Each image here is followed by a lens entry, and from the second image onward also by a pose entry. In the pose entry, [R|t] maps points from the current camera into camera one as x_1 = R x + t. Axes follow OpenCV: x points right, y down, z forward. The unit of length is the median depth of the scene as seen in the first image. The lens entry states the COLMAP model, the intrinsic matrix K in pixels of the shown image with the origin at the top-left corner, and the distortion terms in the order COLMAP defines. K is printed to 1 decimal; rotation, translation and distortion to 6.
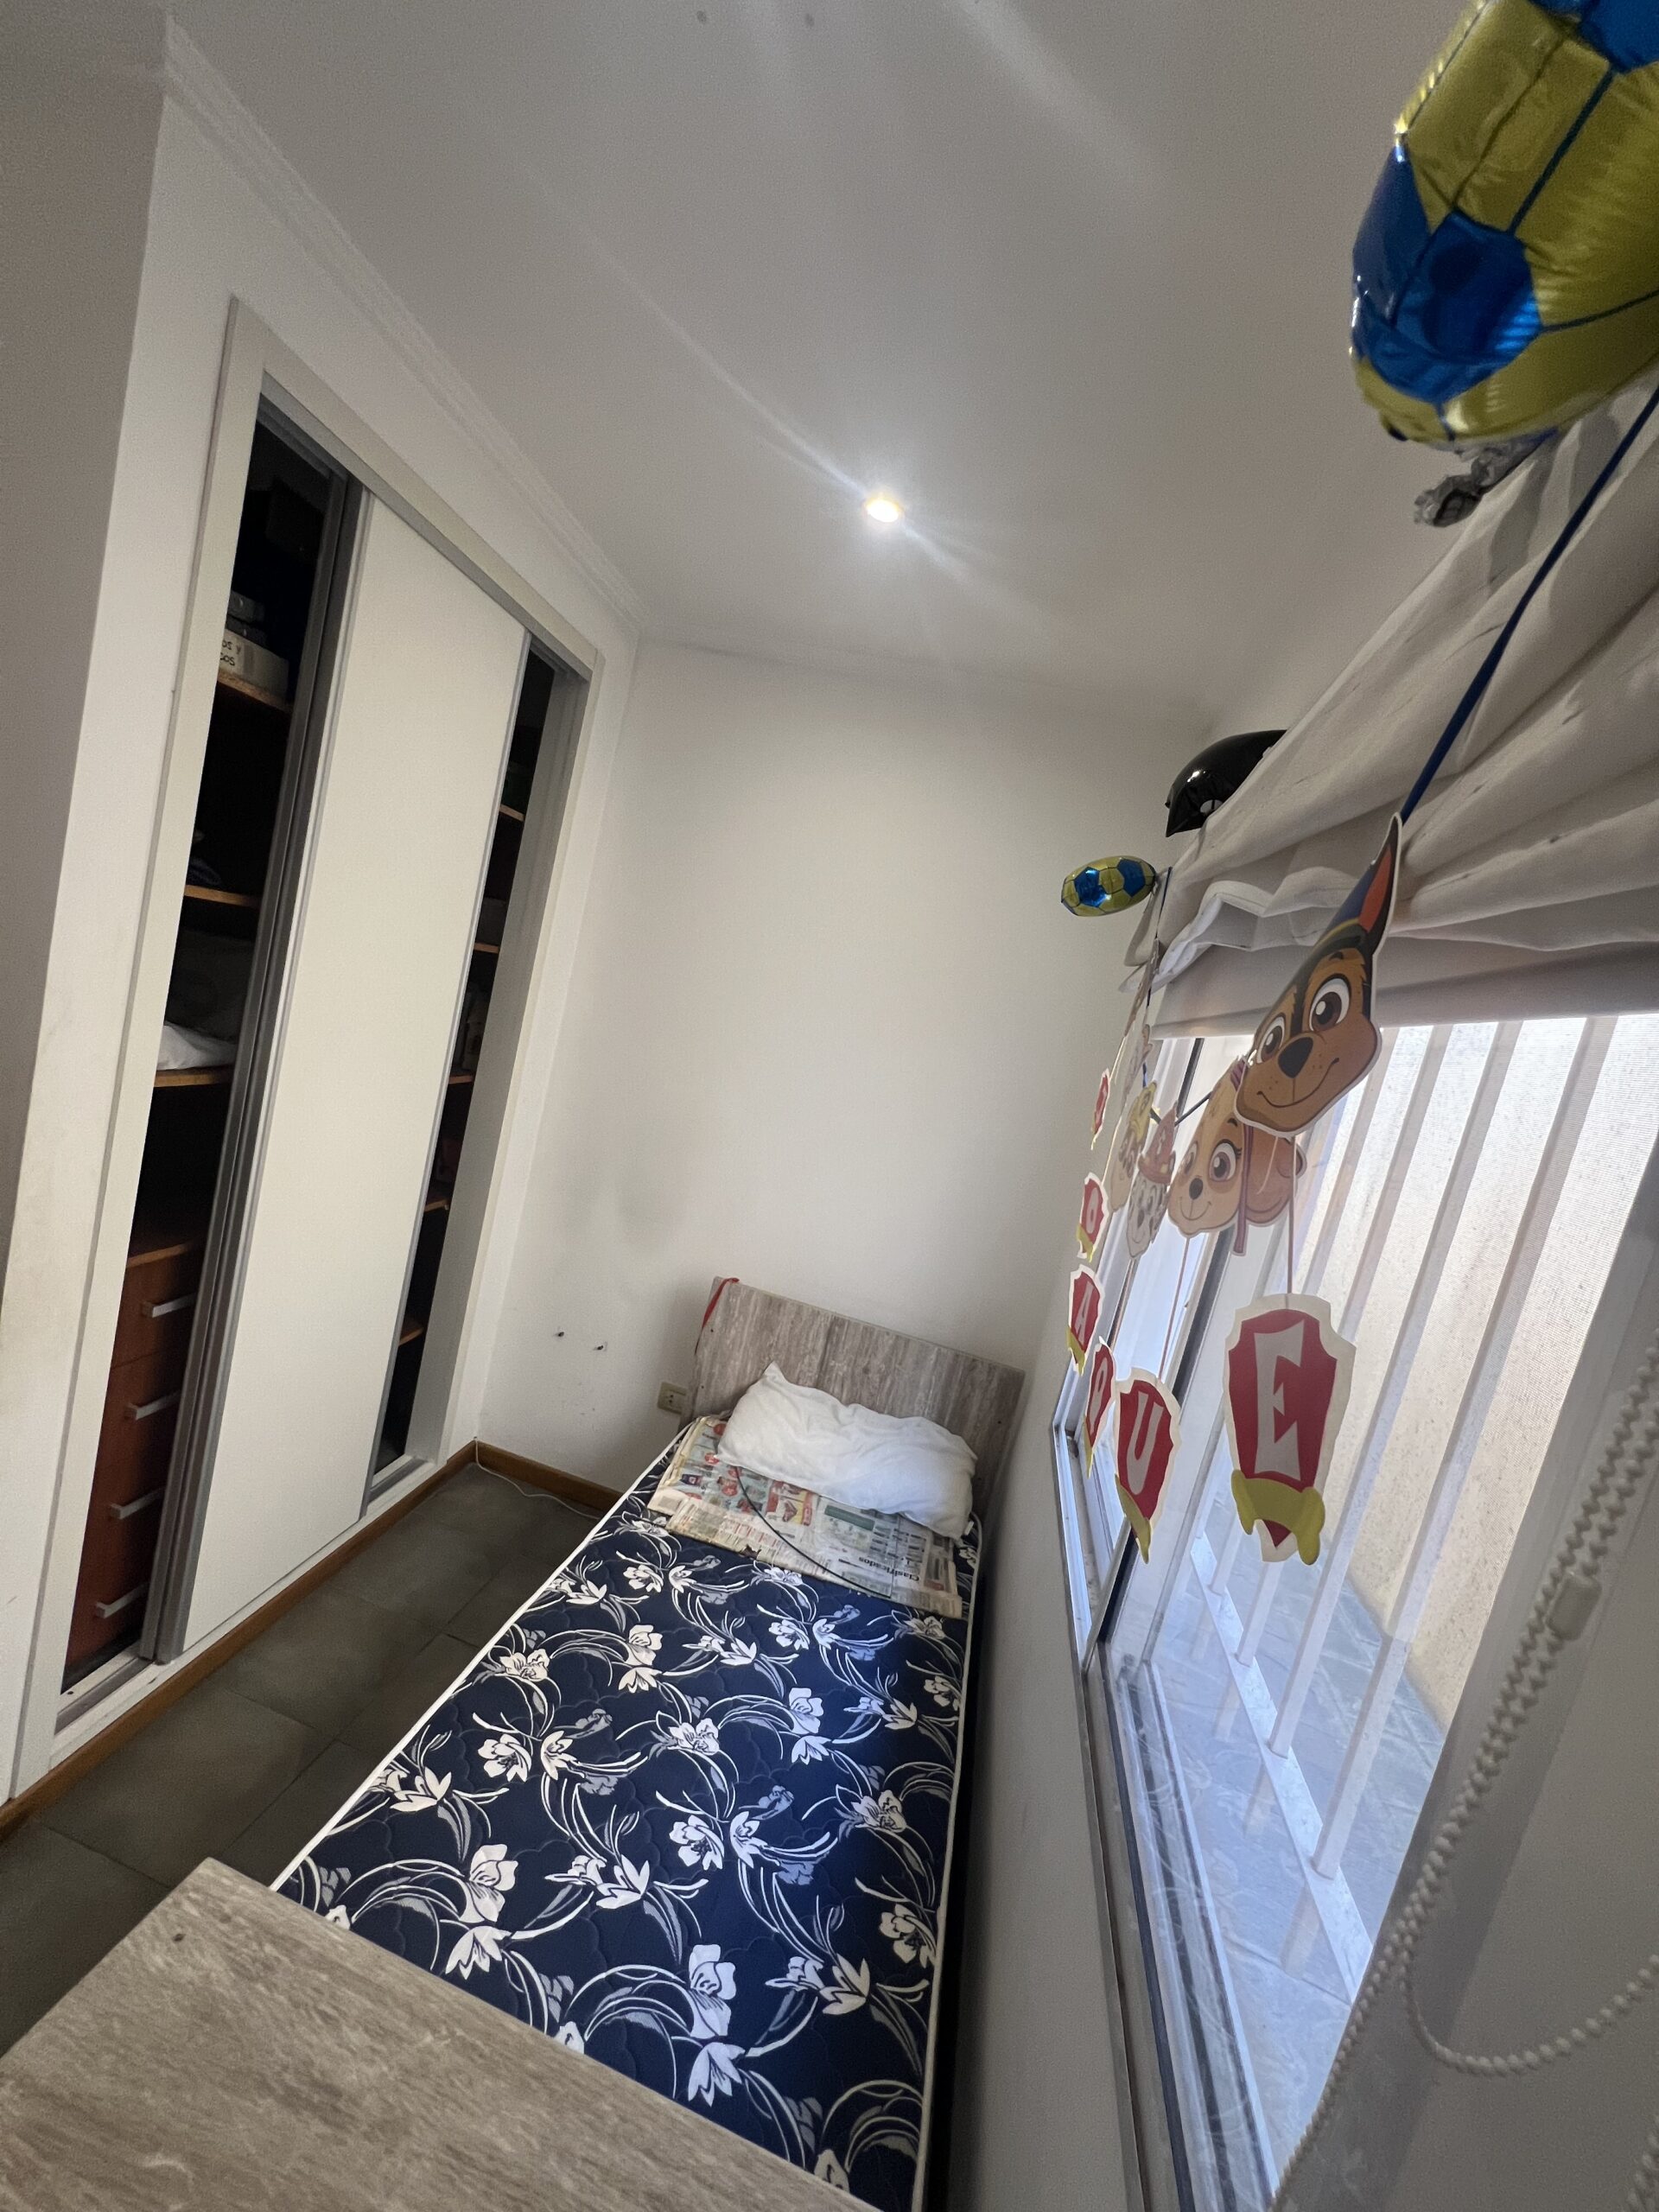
lens RADIAL K [[895.5, 0, 831.7], [0, 895.5, 1093.6], [0, 0, 1]] dist [0.052677, -0.019954]
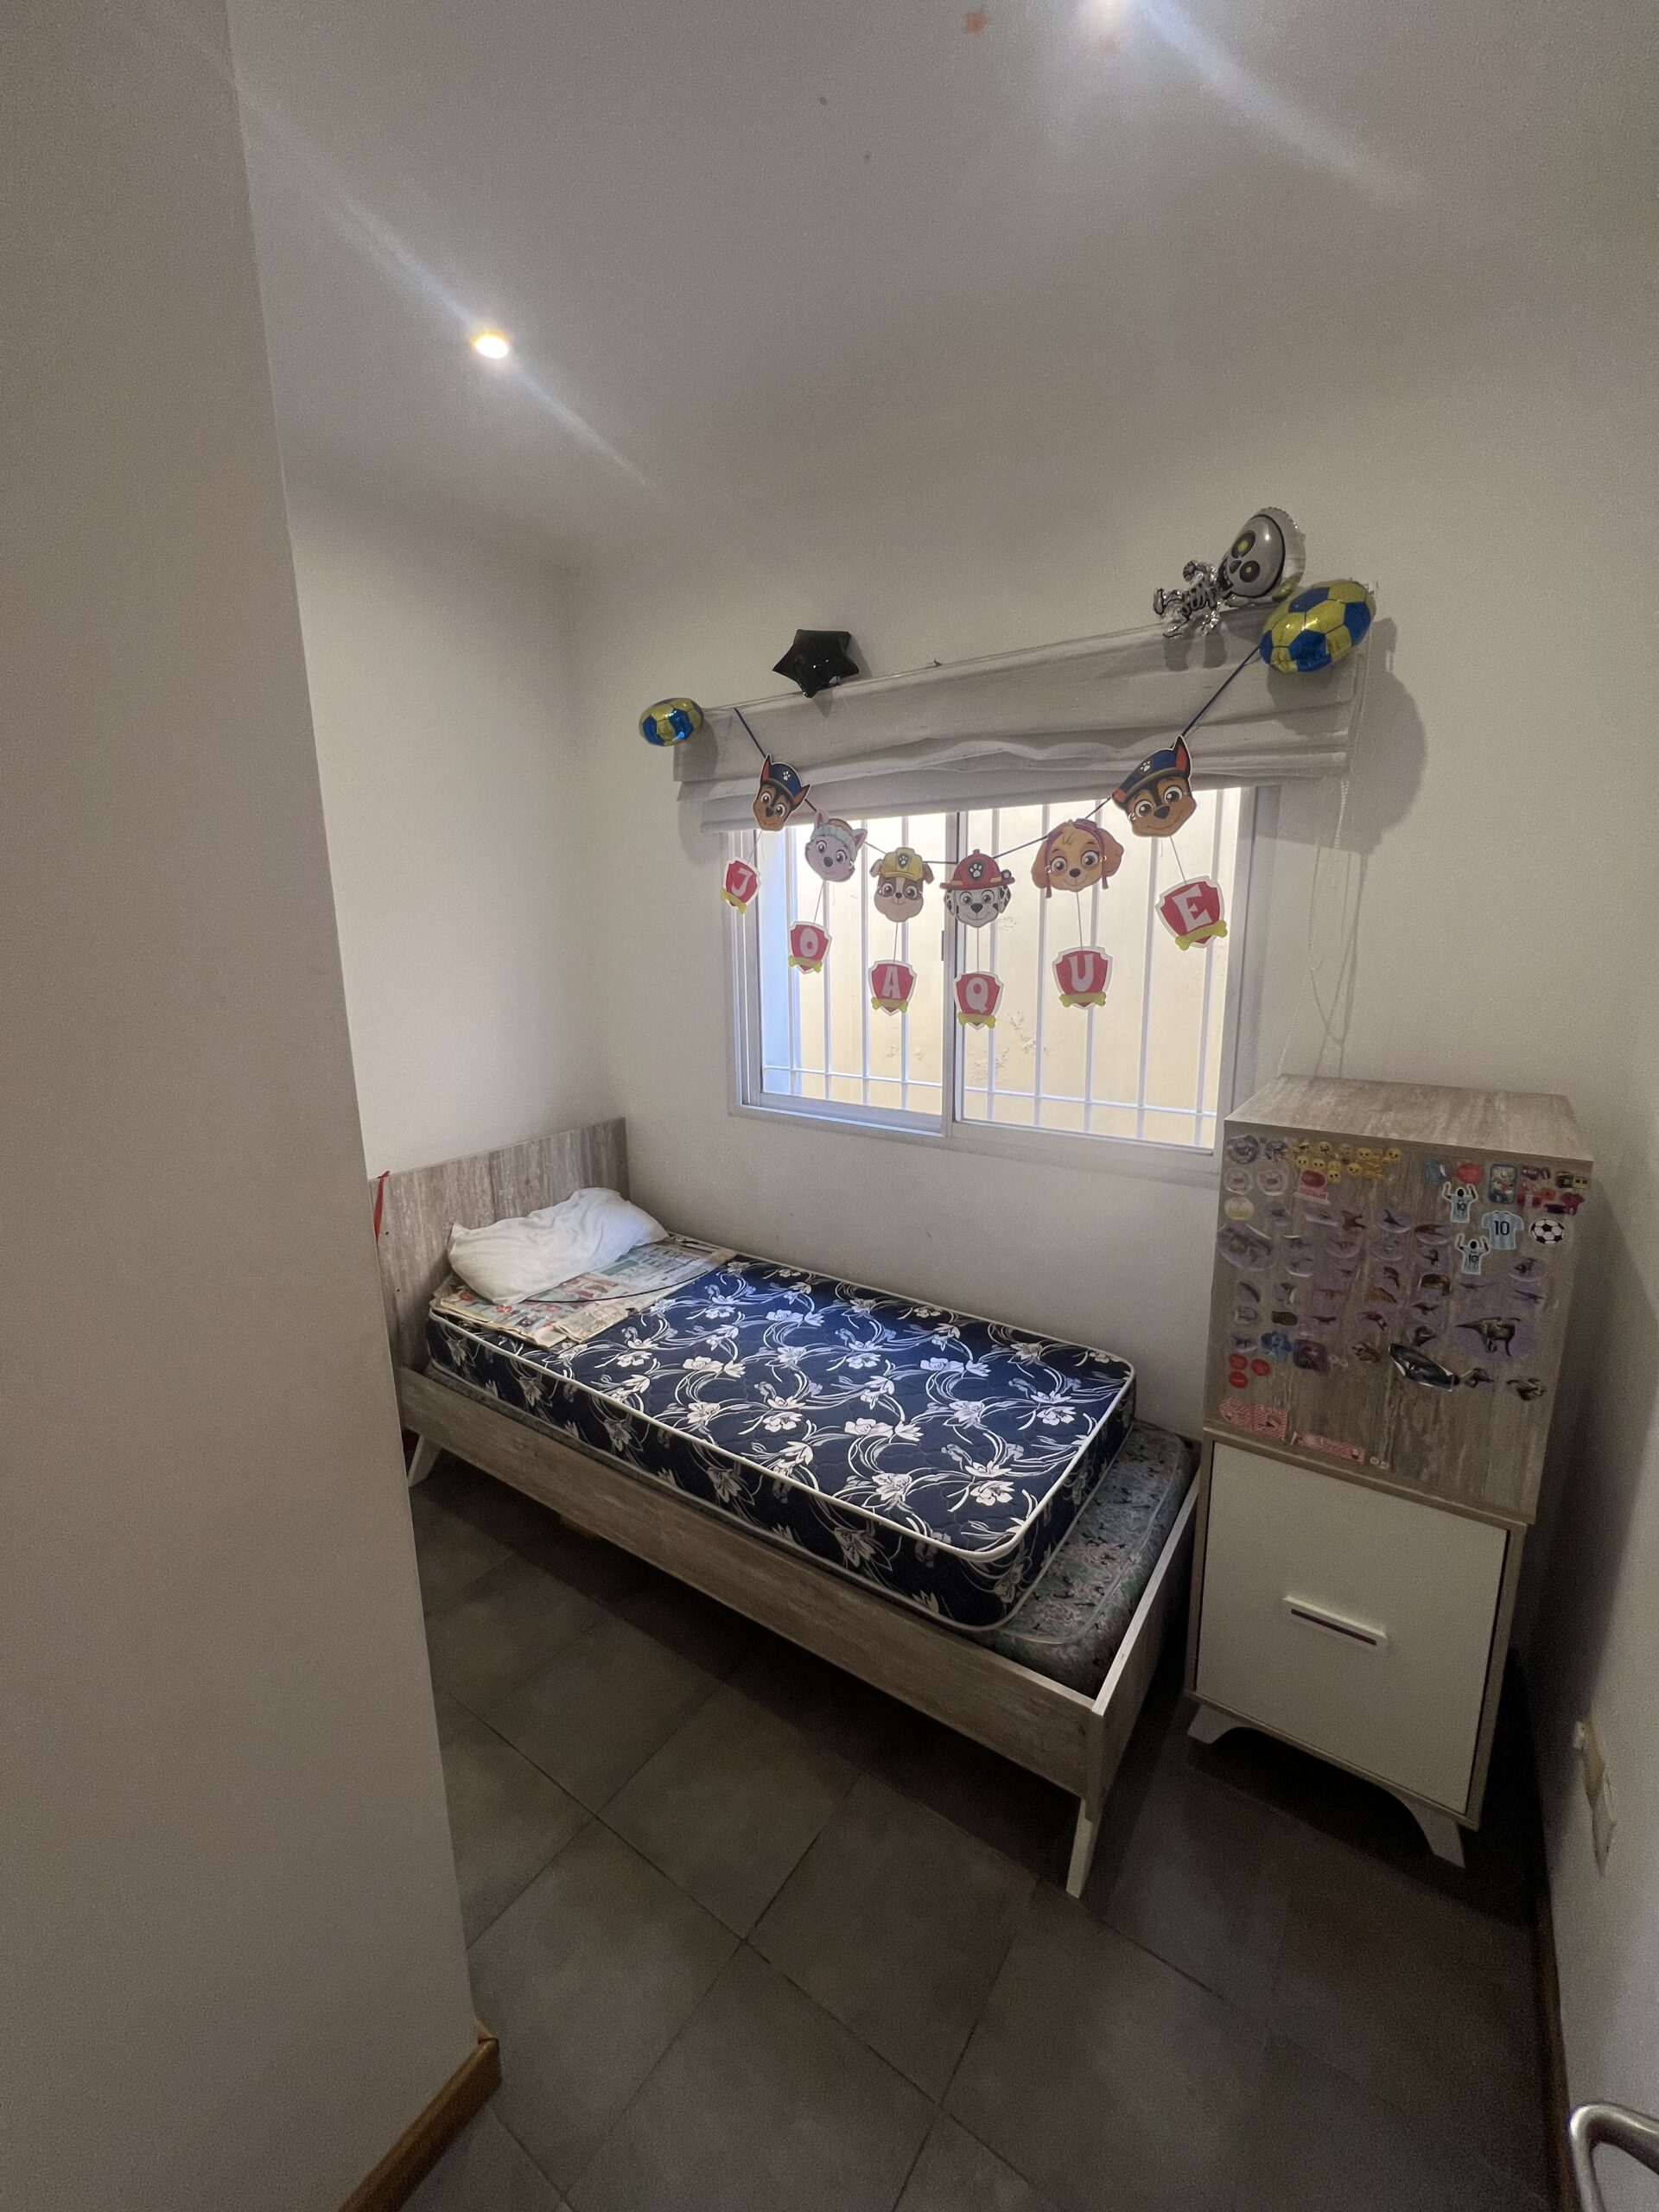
lens RADIAL K [[885.9, 0, 833.0], [0, 885.9, 1101.5], [0, 0, 1]] dist [-0.004956, 0.001585]
pose [[0.376653, -0.419859, 0.825742, -0.984993], [0.184505, 0.907531, 0.377286, -0.186630], [-0.907794, 0.010248, 0.419291, 0.267411]]
